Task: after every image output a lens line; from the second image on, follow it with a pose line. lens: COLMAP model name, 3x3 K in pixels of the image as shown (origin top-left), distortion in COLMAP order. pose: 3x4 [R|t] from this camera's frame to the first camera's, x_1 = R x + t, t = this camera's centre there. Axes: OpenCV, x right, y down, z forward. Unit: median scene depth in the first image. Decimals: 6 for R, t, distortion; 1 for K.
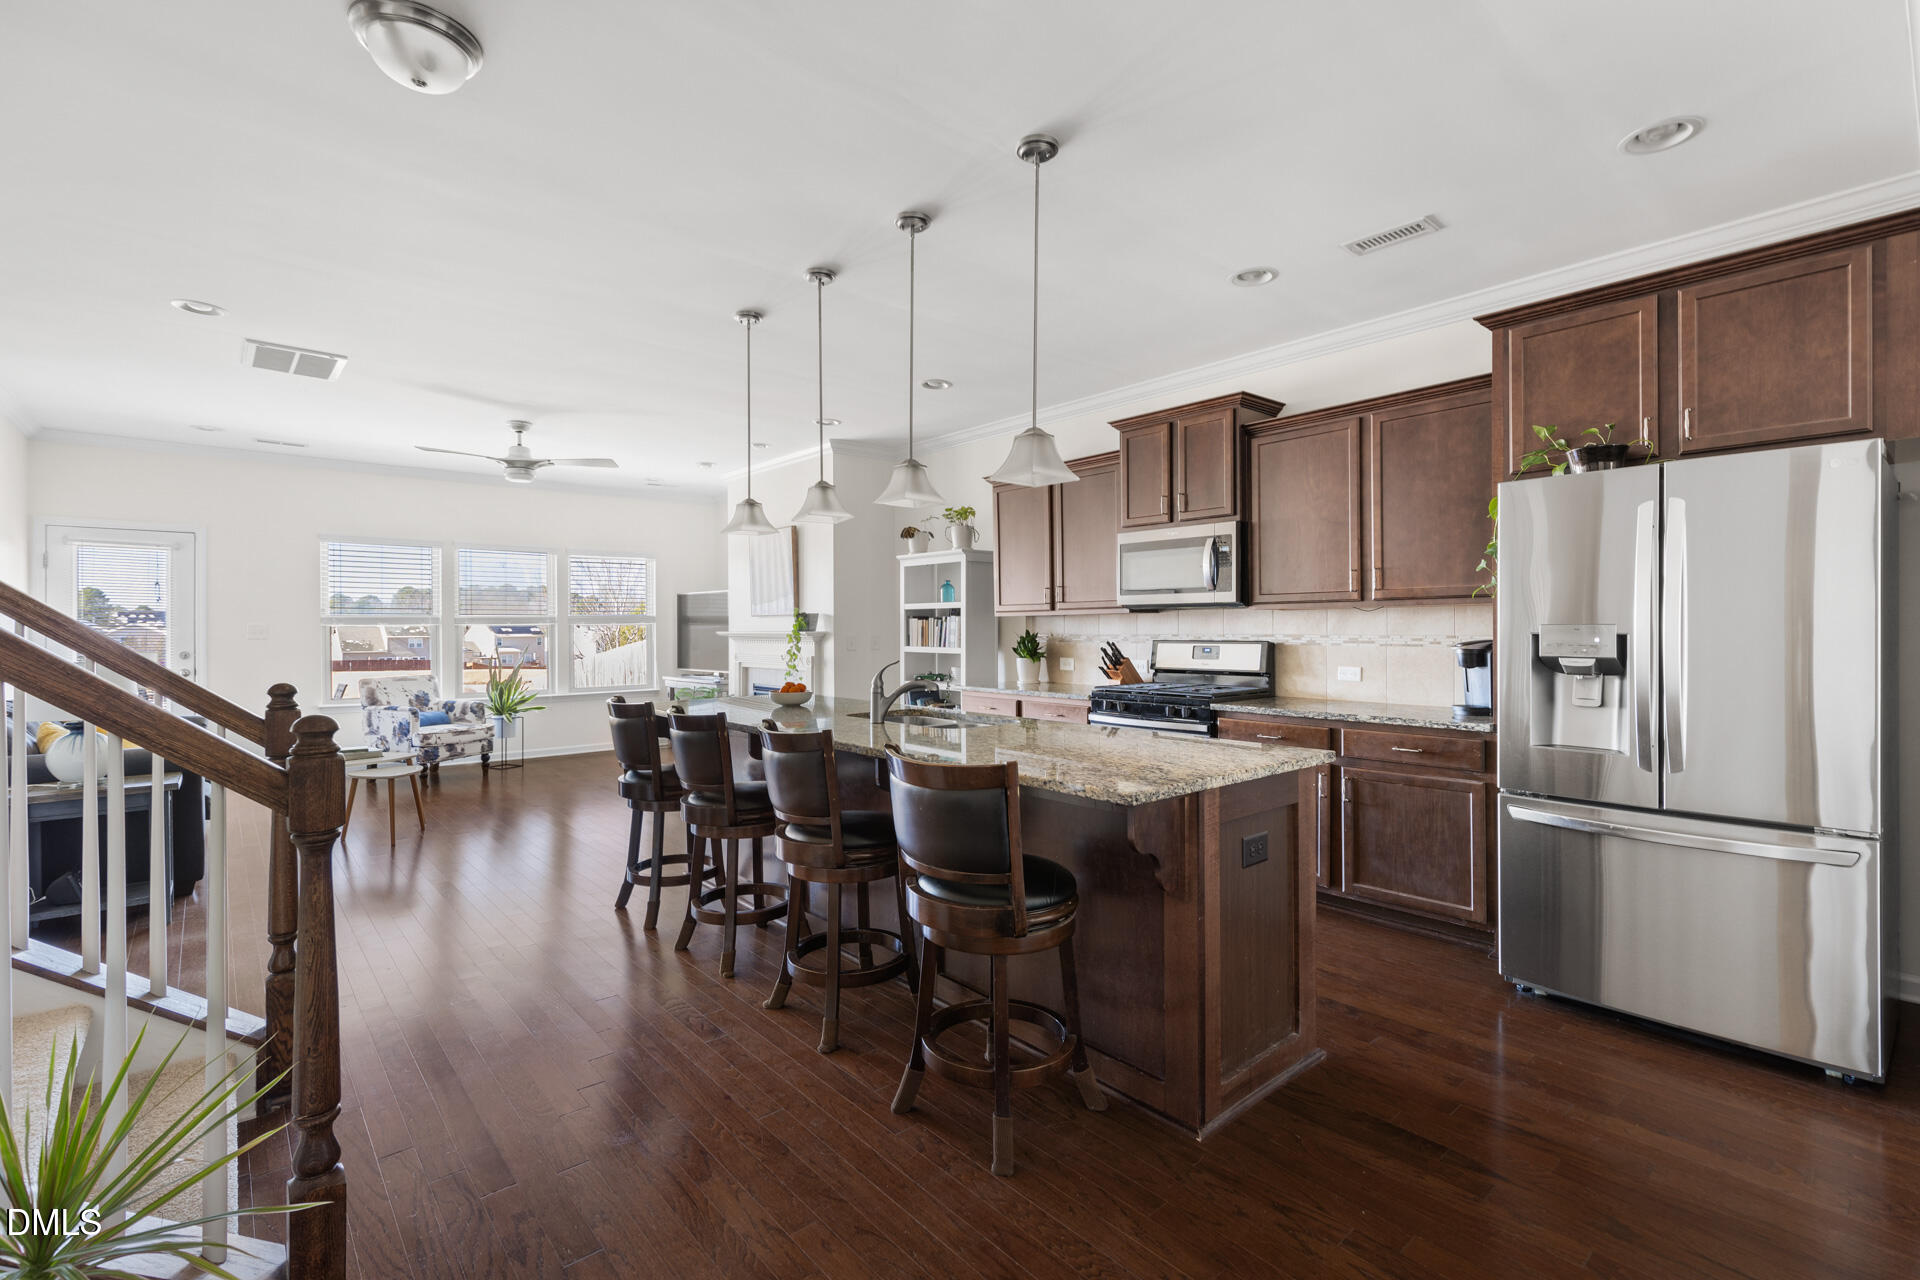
lens RADIAL K [[850.9, 0, 963.7], [0, 850.9, 628.7], [0, 0, 1]] dist [0.003708, 0.000233]
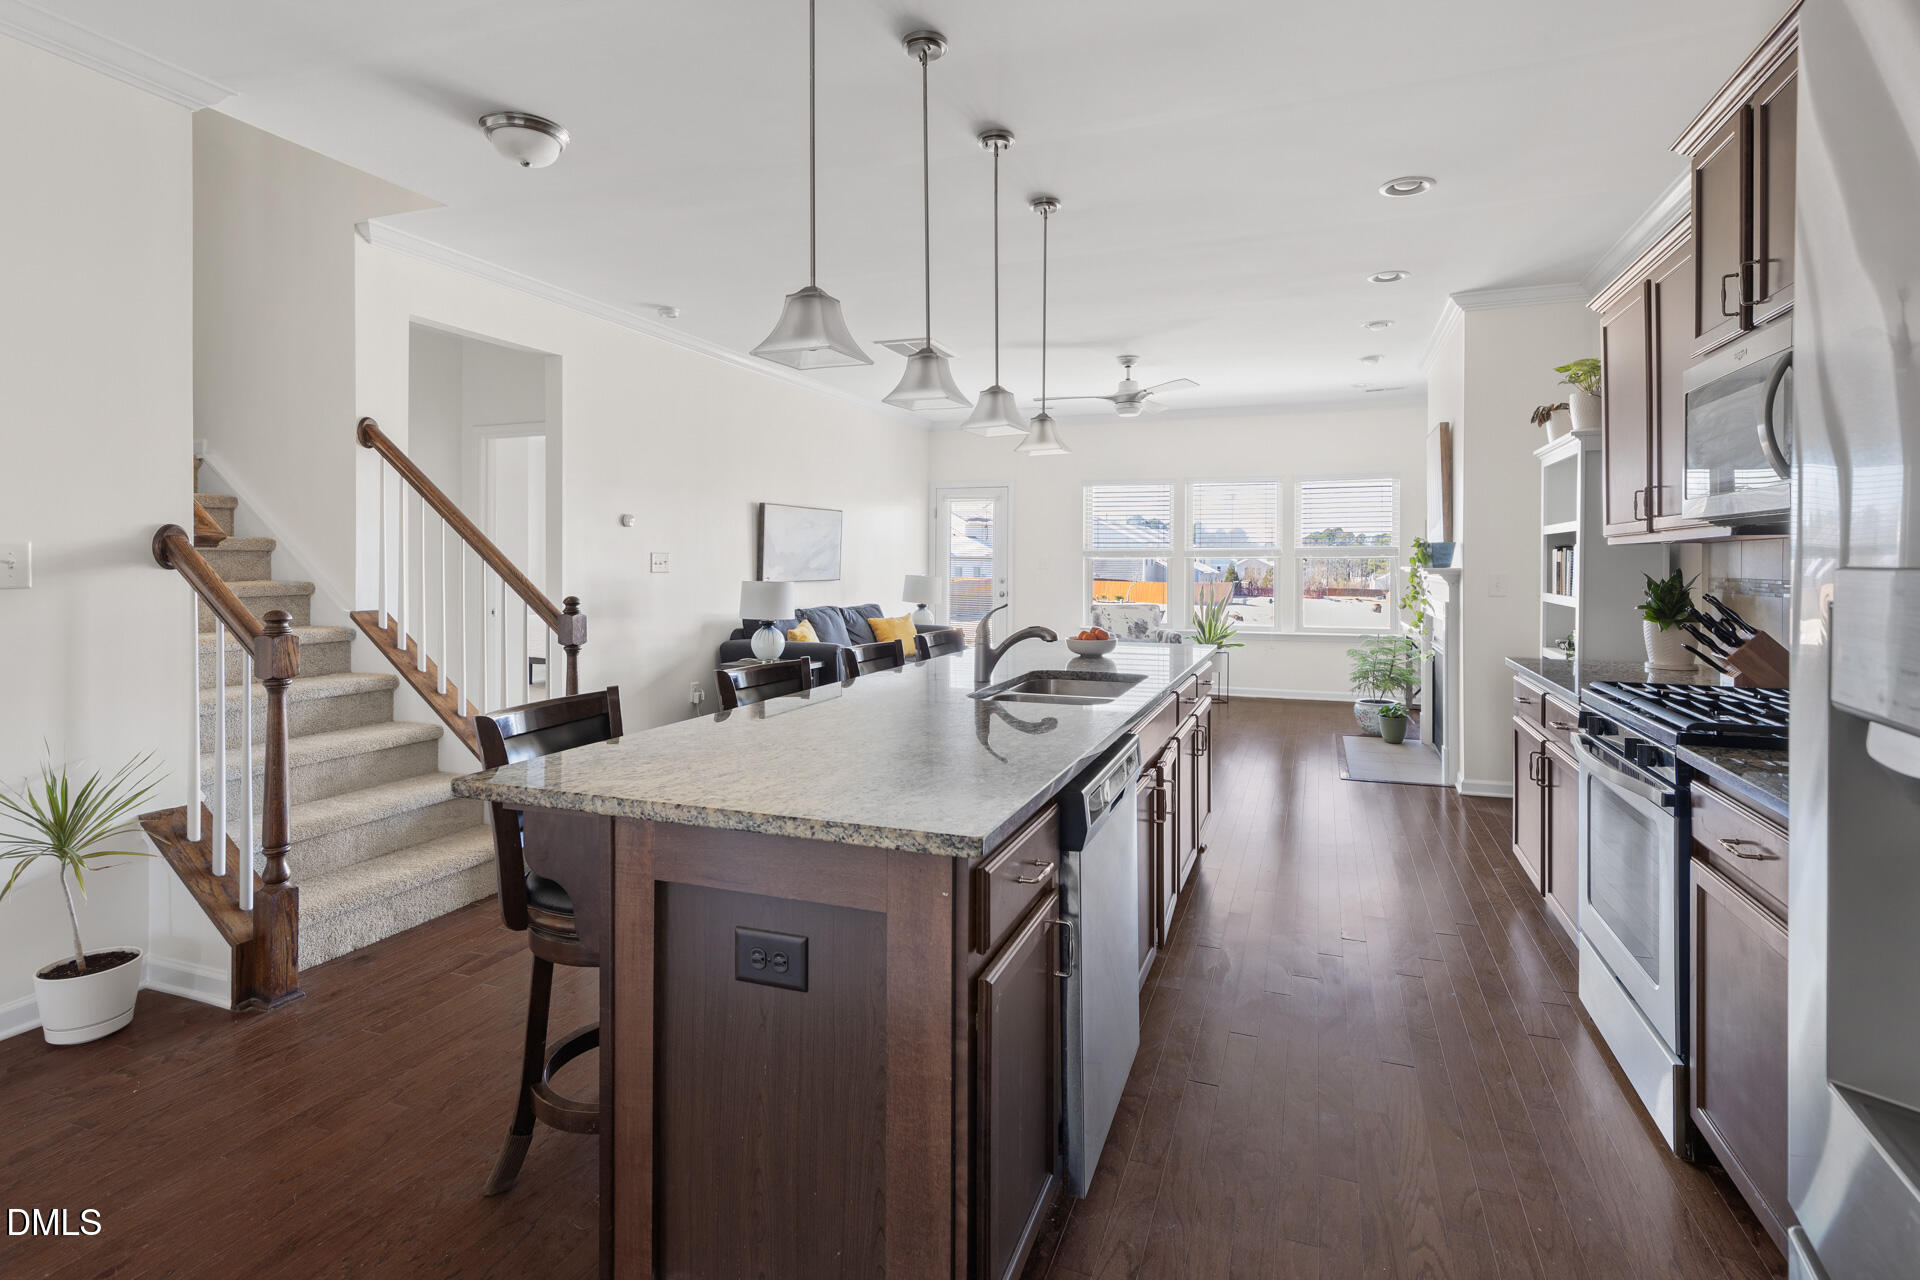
lens RADIAL K [[929.8, 0, 979.8], [0, 929.8, 558.6], [0, 0, 1]] dist [-0.005788, -0.000294]
pose [[0.482914, 0.003264, -0.875662, 0.319538], [-0.006858, 0.999976, -0.000055, -0.001909], [0.875641, 0.006032, 0.482925, 0.279673]]
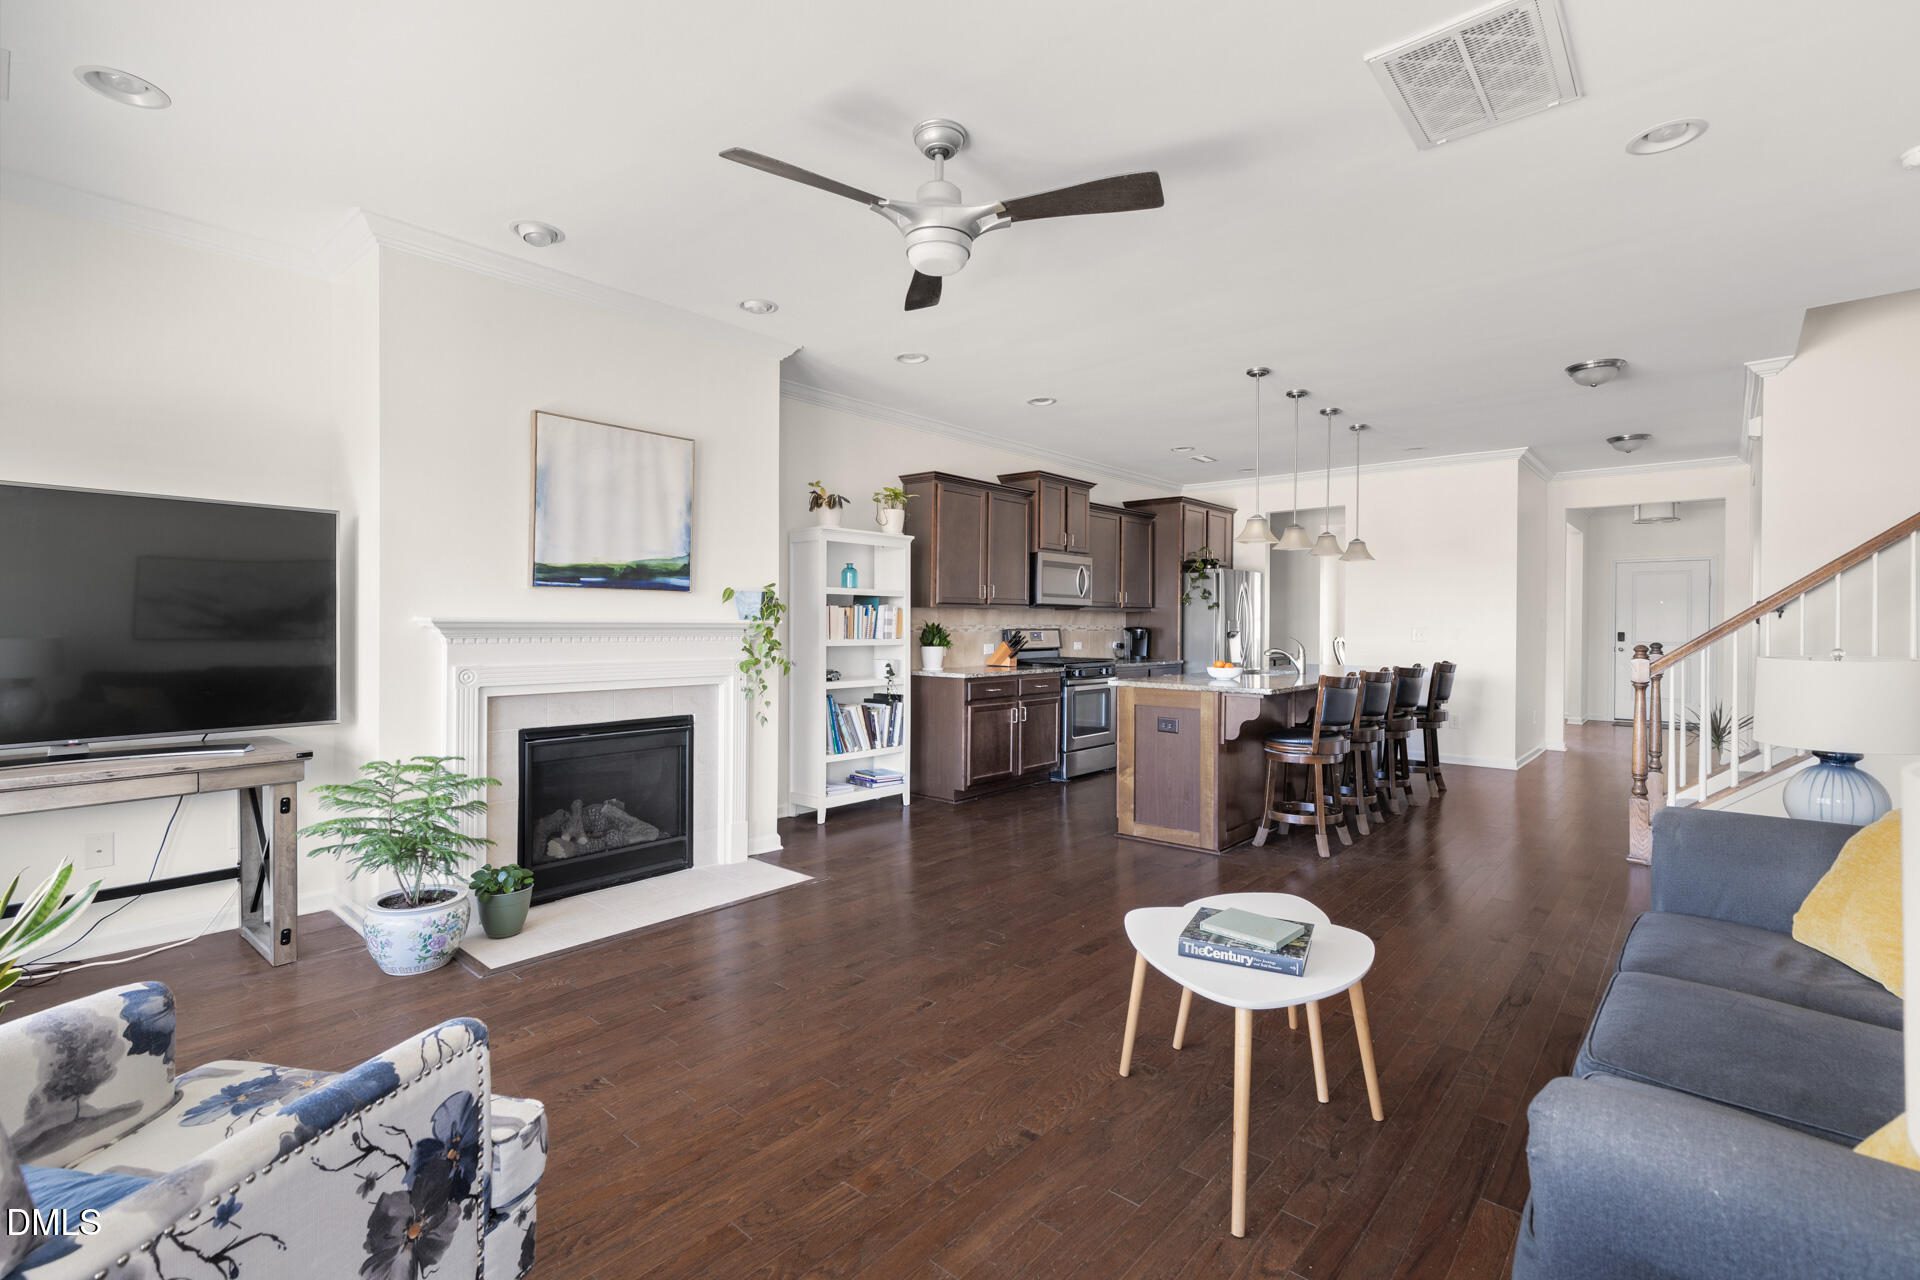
lens RADIAL K [[850.9, 0, 967.7], [0, 850.9, 631.1], [0, 0, 1]] dist [0.003708, 0.000233]
pose [[-0.126493, -0.003414, 0.991962, -0.844942], [-0.002370, 0.999992, 0.003139, 0.009640], [-0.991965, -0.001954, -0.126500, 0.923007]]
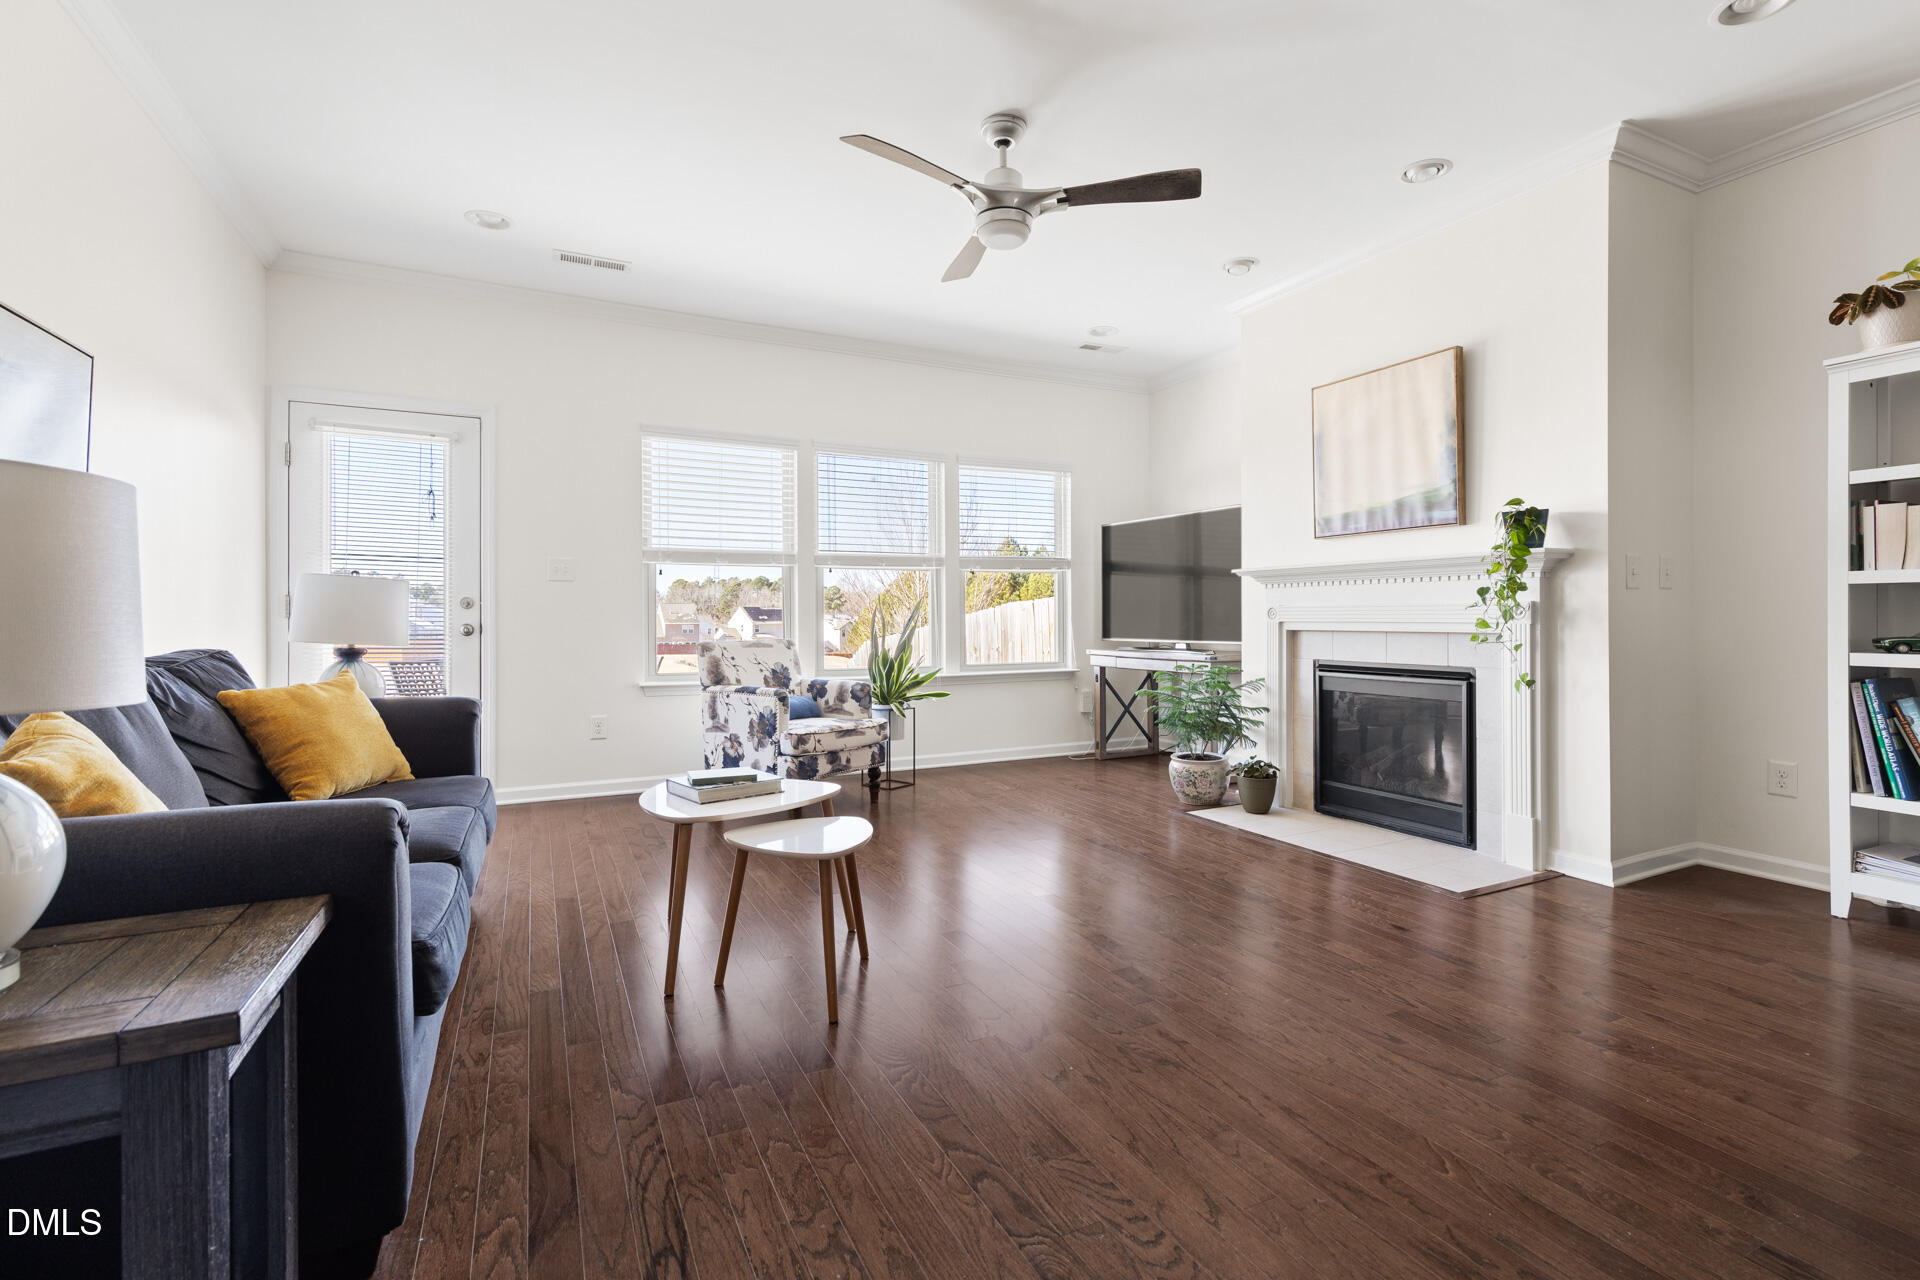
lens RADIAL K [[872.1, 0, 972.5], [0, 872.1, 618.3], [0, 0, 1]] dist [0.003046, 0.000566]
pose [[0.967871, 0.001475, -0.251442, -0.363779], [-0.001355, 0.999999, 0.000652, 0.042315], [0.251442, -0.000290, 0.967872, 0.443850]]
